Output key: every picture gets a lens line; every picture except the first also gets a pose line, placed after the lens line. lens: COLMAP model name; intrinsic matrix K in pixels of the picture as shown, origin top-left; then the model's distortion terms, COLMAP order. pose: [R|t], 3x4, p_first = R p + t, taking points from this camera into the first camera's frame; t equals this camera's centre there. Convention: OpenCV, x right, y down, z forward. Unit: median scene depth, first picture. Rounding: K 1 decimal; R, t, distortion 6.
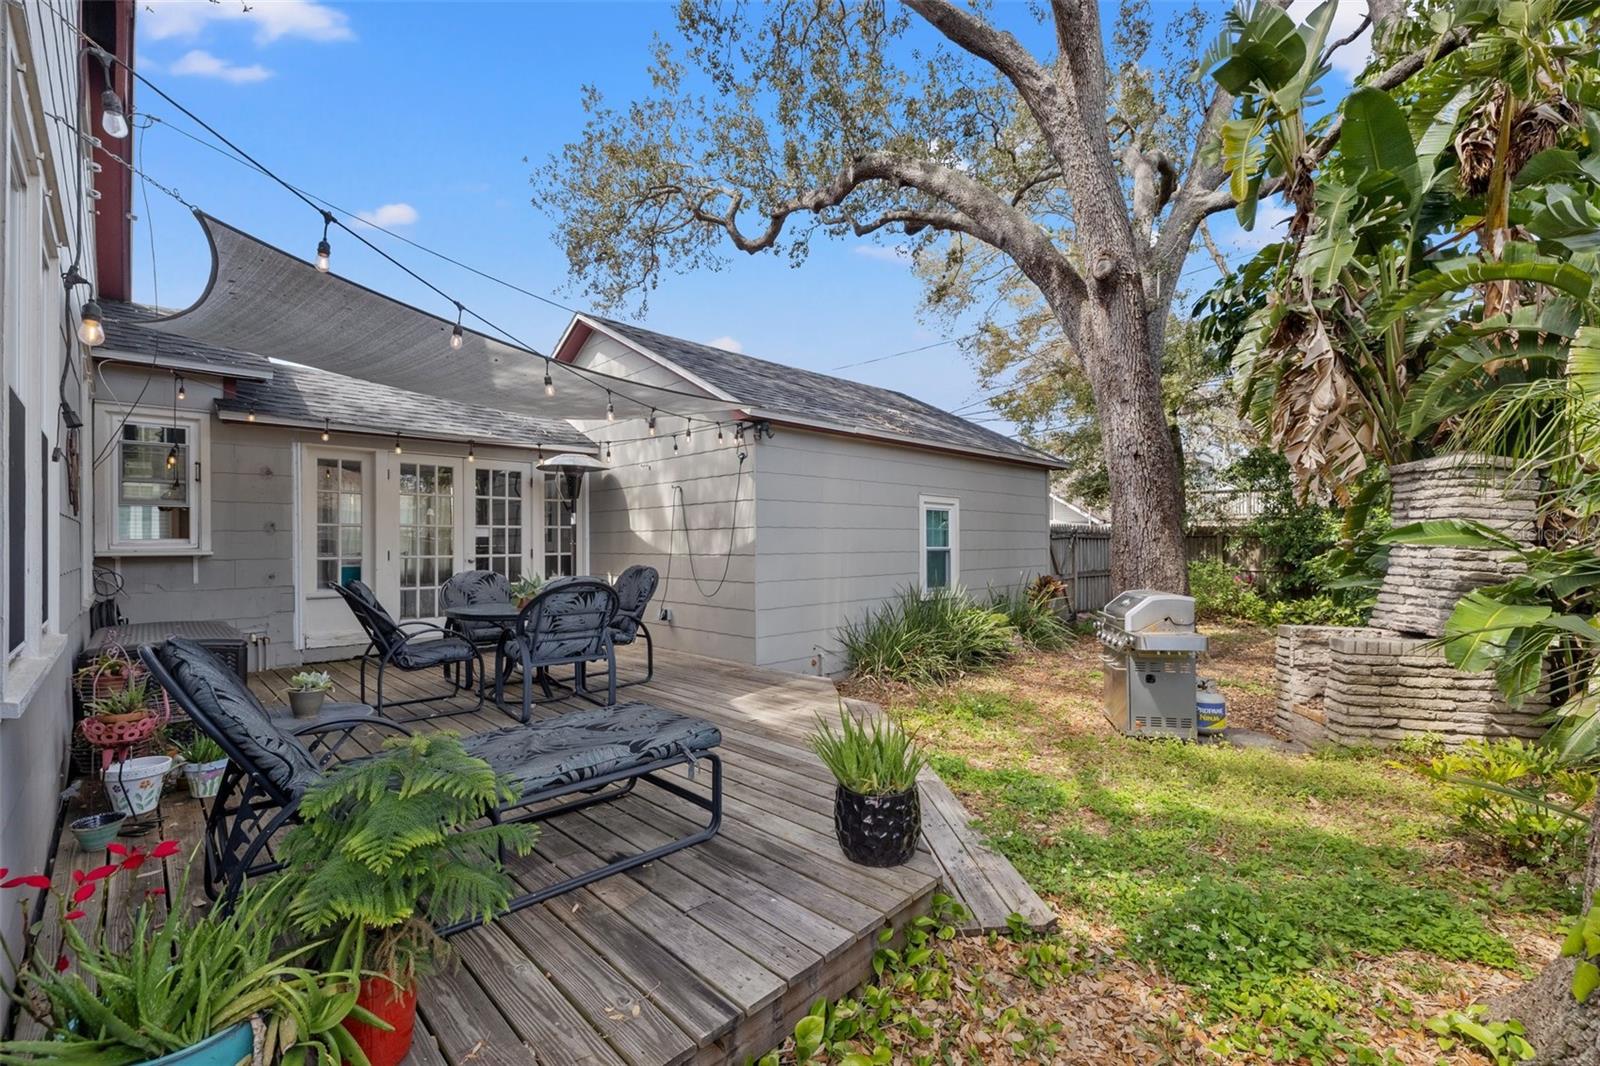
lens RADIAL K [[680.2, 0, 797.6], [0, 680.2, 541.9], [0, 0, 1]] dist [0.003136, 0.000127]
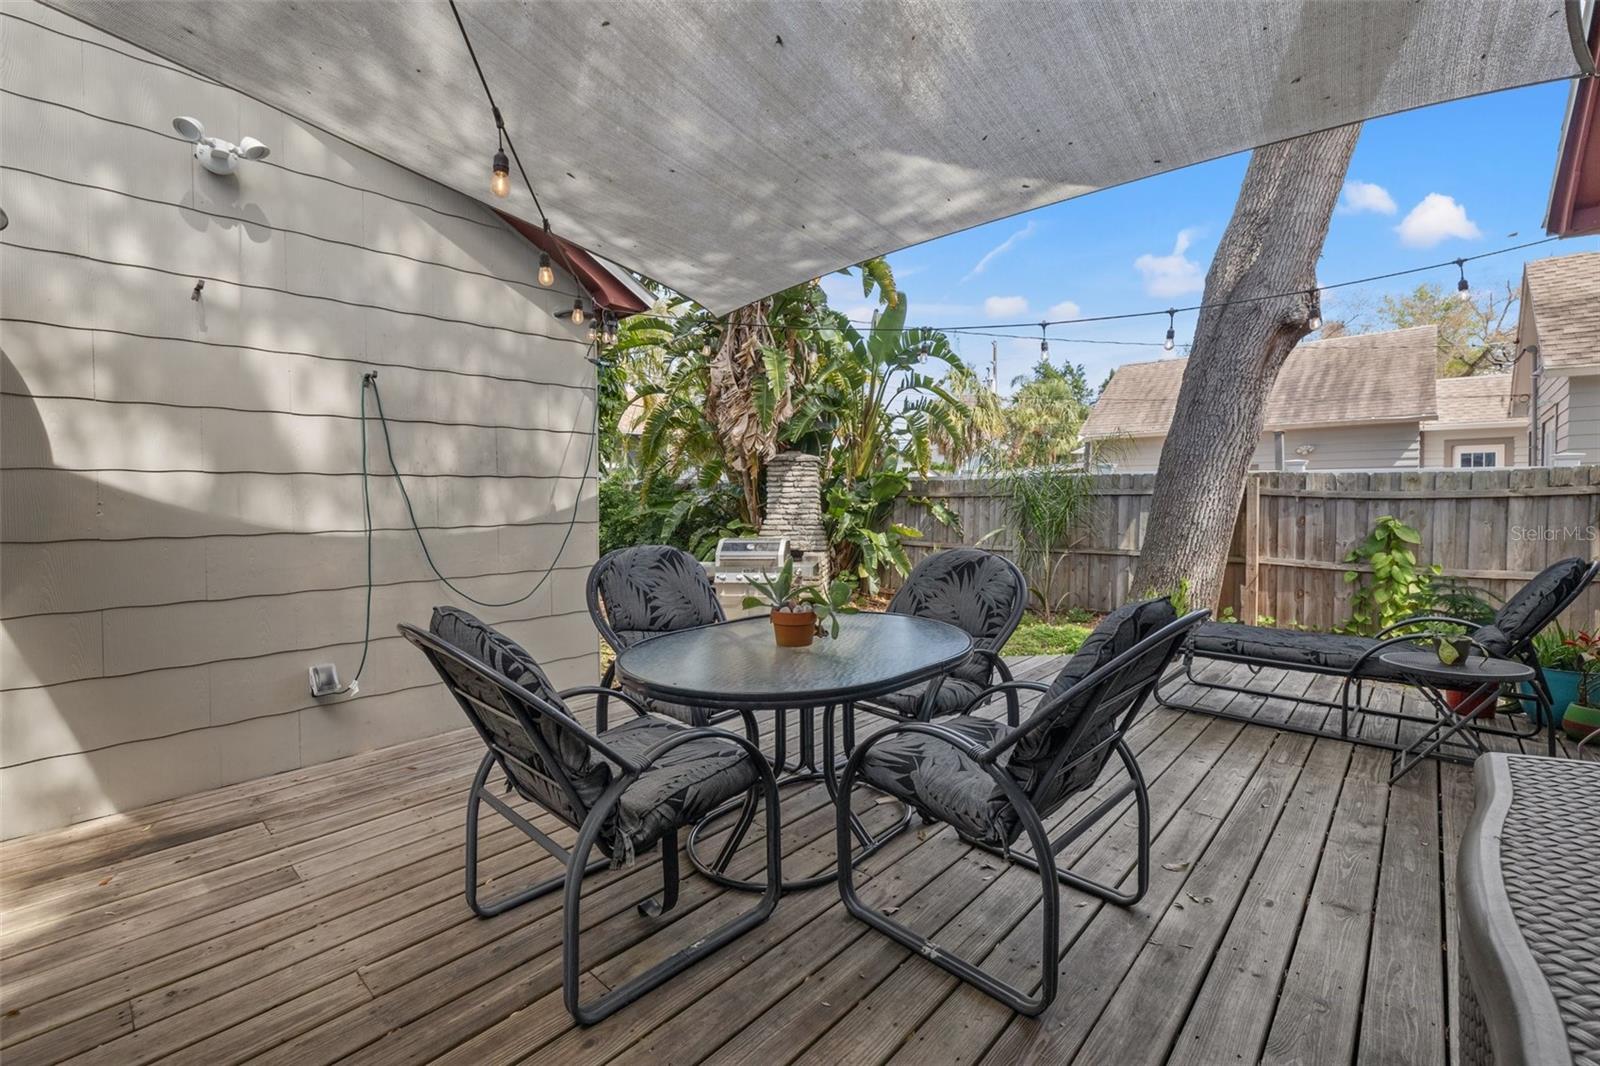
lens RADIAL K [[678.5, 0, 795.9], [0, 678.5, 538.2], [0, 0, 1]] dist [0.001224, 0.000275]
pose [[-0.019152, -0.056154, 0.998238, -0.872919], [0.003359, 0.998412, 0.056228, -0.000010], [-0.999811, 0.004430, -0.018933, 1.003248]]
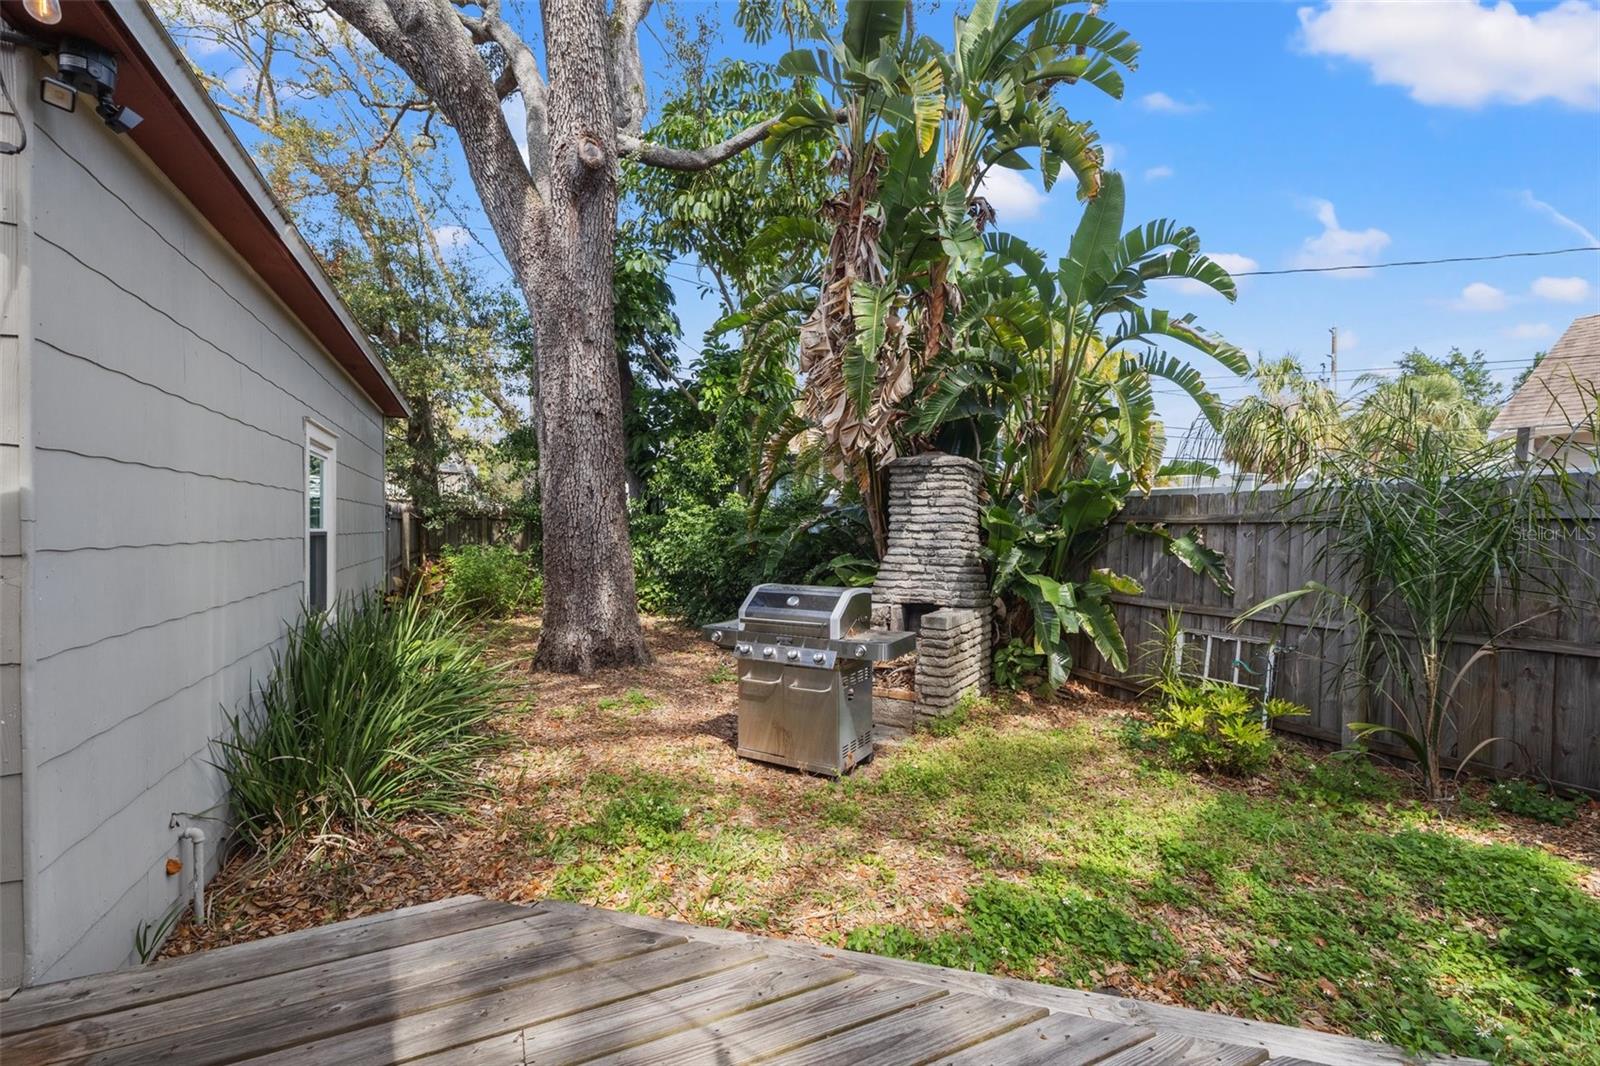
lens RADIAL K [[680.2, 0, 797.6], [0, 680.2, 541.9], [0, 0, 1]] dist [0.003136, 0.000127]
pose [[0.357521, -0.012806, 0.933817, -0.249785], [-0.009556, 0.999803, 0.017370, 0.009076], [-0.933856, -0.015134, 0.357329, 0.769689]]
